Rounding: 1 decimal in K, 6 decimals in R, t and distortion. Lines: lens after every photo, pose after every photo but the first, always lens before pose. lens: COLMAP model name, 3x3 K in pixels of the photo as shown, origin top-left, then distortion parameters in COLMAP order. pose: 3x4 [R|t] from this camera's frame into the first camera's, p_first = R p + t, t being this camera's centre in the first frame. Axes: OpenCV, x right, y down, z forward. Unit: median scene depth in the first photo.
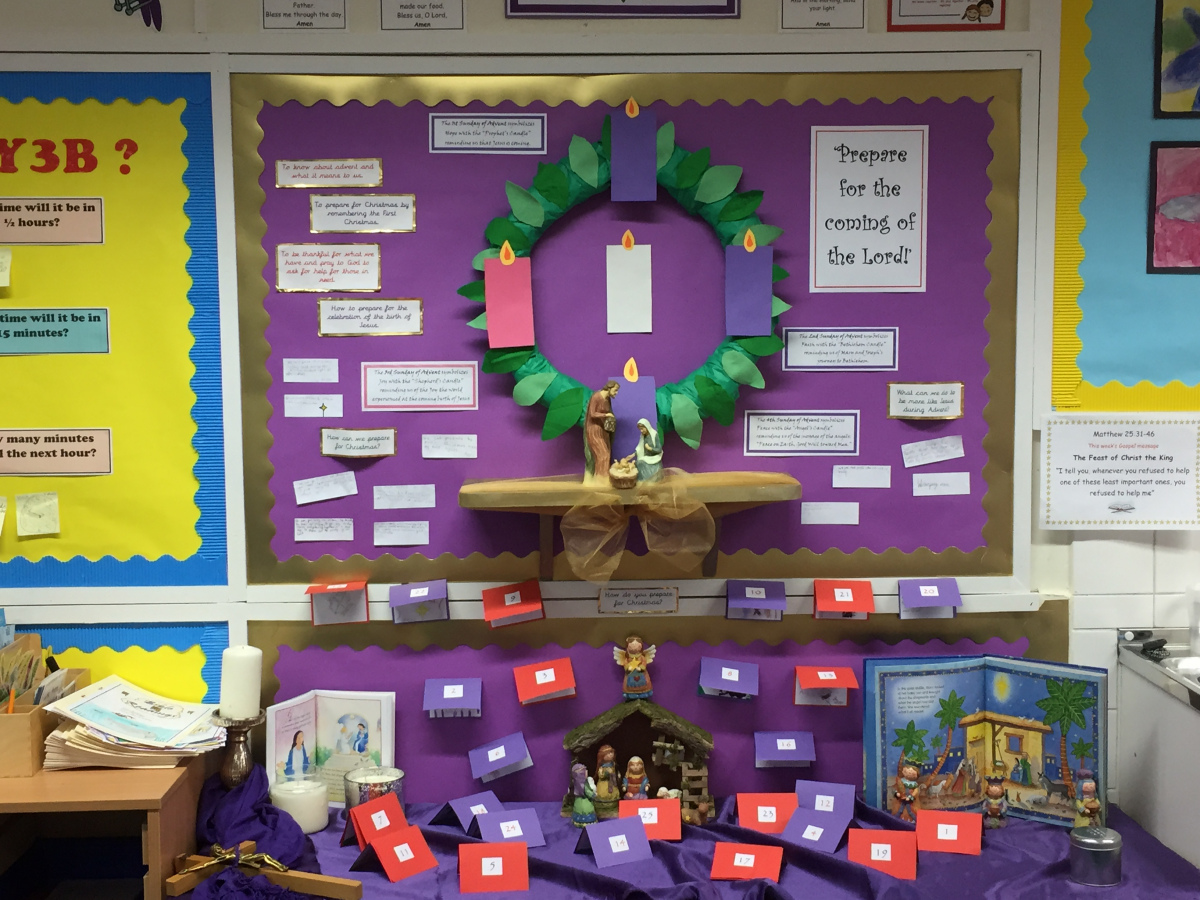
lens RADIAL K [[1579.0, 0, 599.1], [0, 1579.0, 450.0], [0, 0, 1]] dist [0.046641, 0.000000]
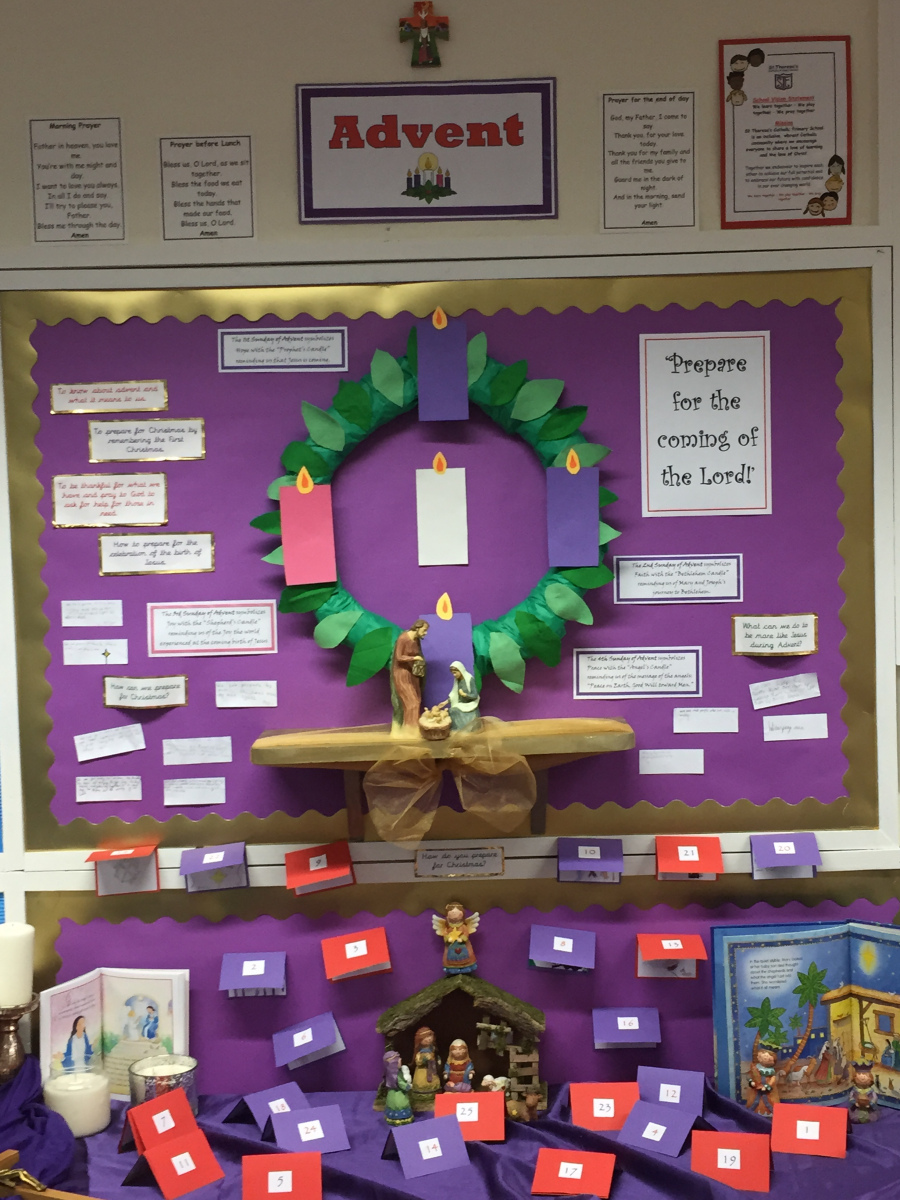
lens RADIAL K [[1579.0, 0, 451.2], [0, 1579.0, 599.6], [0, 0, 1]] dist [0.046641, 0.000000]
pose [[0.999450, -0.017296, -0.028305, 0.049621], [0.016116, 0.999012, -0.041404, -0.017247], [0.028993, 0.040925, 0.998741, 0.099620]]
